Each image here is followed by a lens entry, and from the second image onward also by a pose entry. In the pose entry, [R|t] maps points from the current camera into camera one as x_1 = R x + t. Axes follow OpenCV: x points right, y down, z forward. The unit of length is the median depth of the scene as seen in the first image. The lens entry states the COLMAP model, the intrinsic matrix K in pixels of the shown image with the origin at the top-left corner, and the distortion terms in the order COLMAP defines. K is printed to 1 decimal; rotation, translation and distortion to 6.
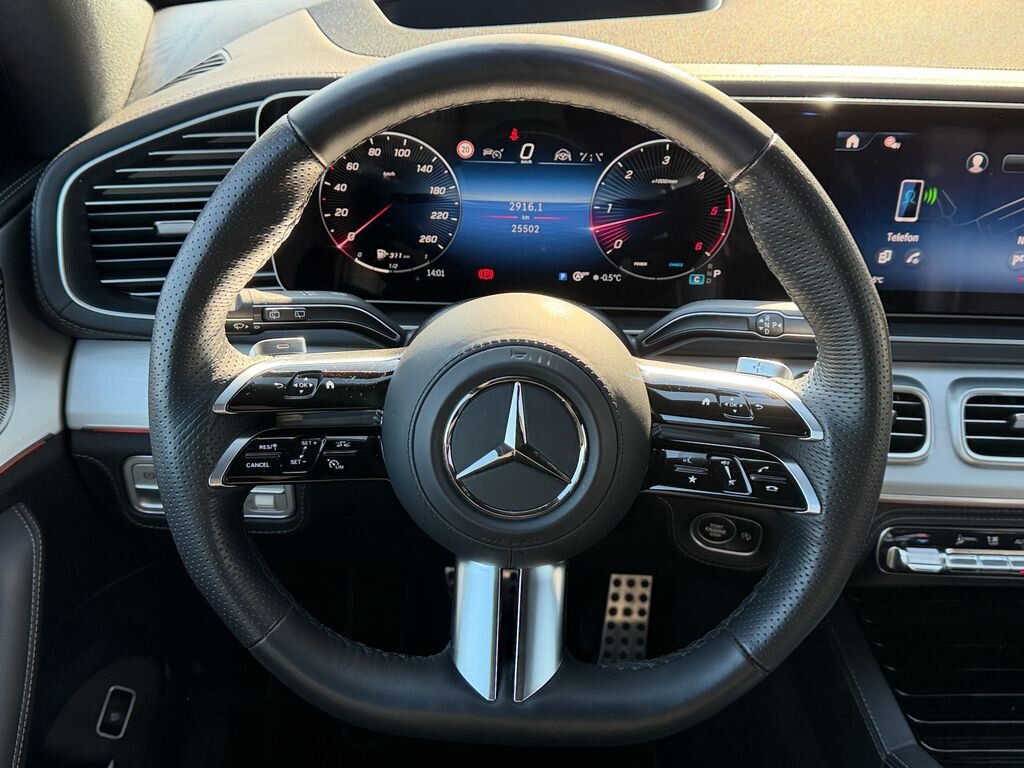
lens RADIAL K [[1092.8, 0, 515.5], [0, 1092.8, 381.5], [0, 0, 1]] dist [0.137299, 0.000000]
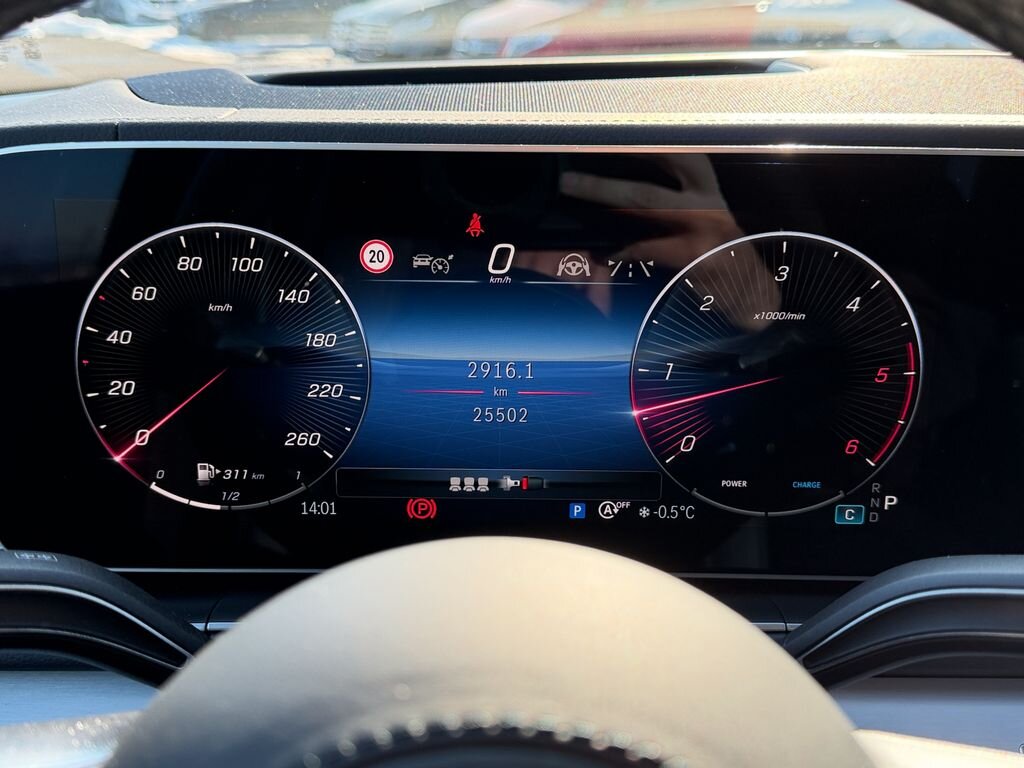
lens RADIAL K [[1092.8, 0, 513.1], [0, 1092.8, 401.7], [0, 0, 1]] dist [0.137299, 0.000000]
pose [[0.999466, -0.012066, 0.030381, 0.000030], [0.018437, 0.975528, -0.219102, -0.037103], [-0.026994, 0.219545, 0.975229, 0.518657]]
